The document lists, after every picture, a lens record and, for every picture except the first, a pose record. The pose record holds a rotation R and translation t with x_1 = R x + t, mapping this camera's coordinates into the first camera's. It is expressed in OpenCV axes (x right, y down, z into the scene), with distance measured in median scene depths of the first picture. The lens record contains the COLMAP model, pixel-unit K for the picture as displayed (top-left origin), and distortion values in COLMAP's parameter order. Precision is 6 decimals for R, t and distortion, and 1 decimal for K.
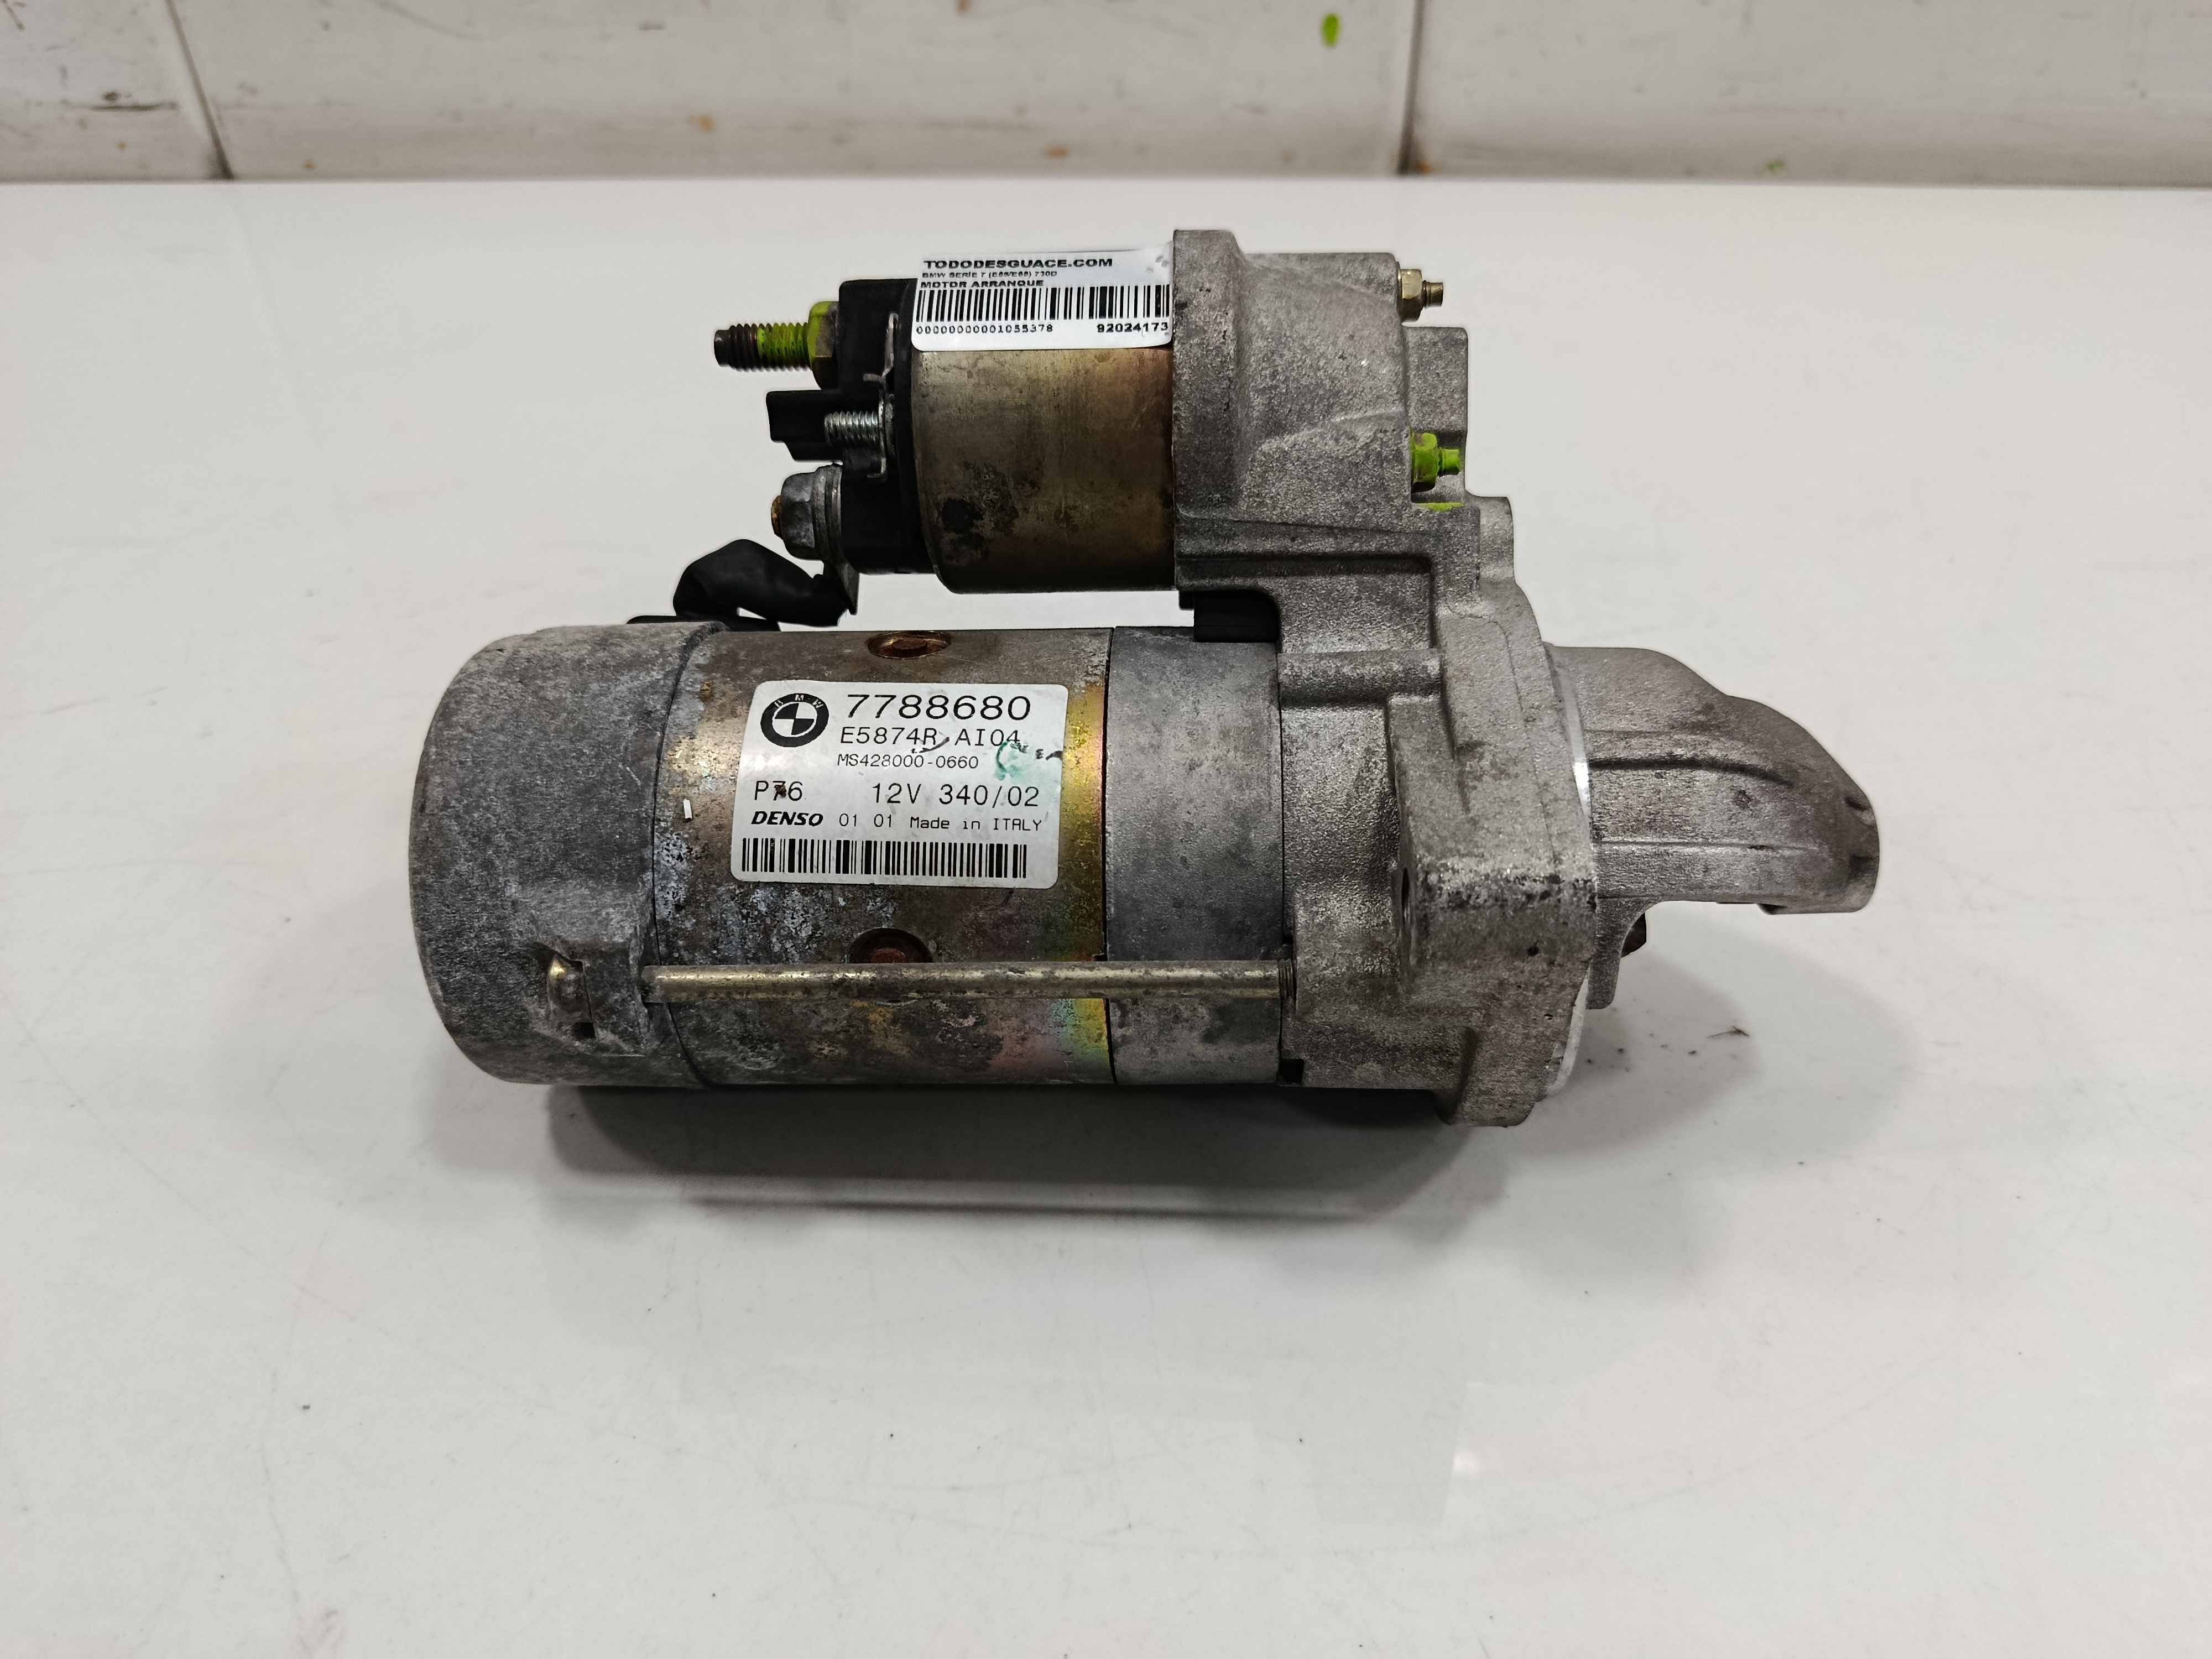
lens RADIAL K [[1321.0, 0, 1106.0], [0, 1321.0, 829.5], [0, 0, 1]] dist [-0.009983, -0.002254]
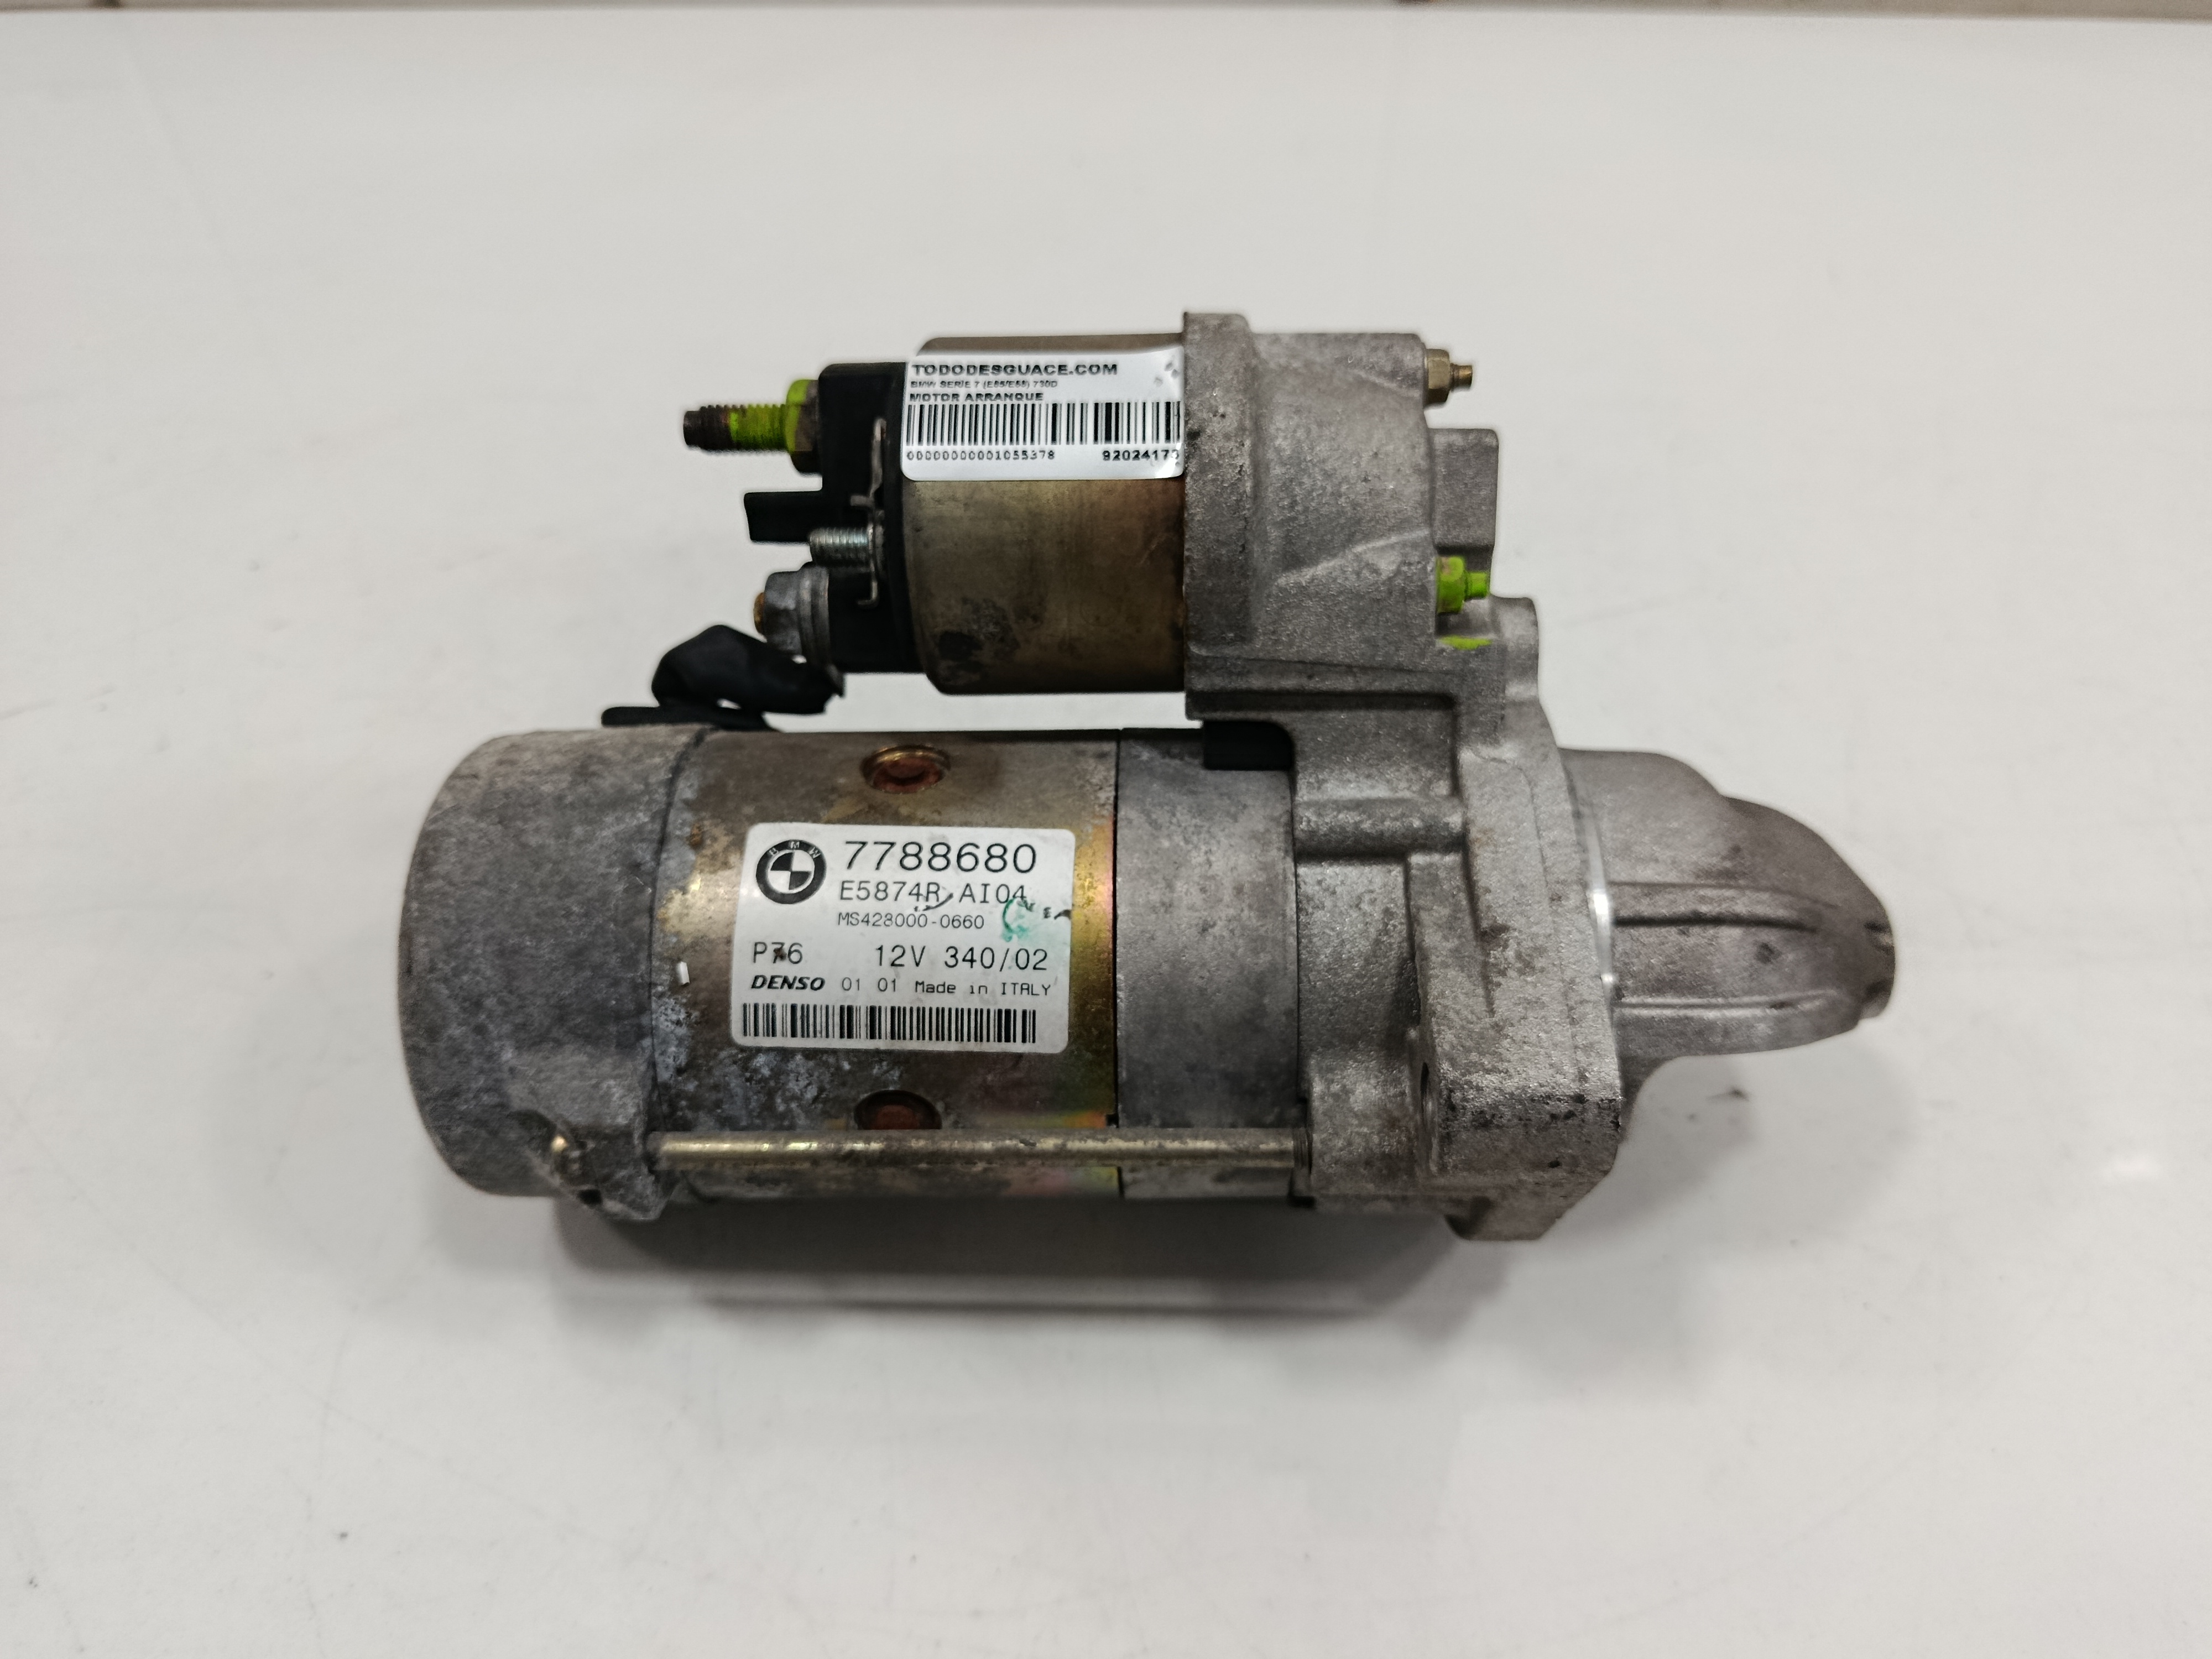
lens RADIAL K [[1343.1, 0, 1106.0], [0, 1343.1, 829.5], [0, 0, 1]] dist [-0.021816, -0.001431]
pose [[0.999809, -0.010449, 0.016508, -0.022709], [0.008329, 0.992291, 0.123652, -0.236357], [-0.017672, -0.123491, 0.992188, 0.032983]]
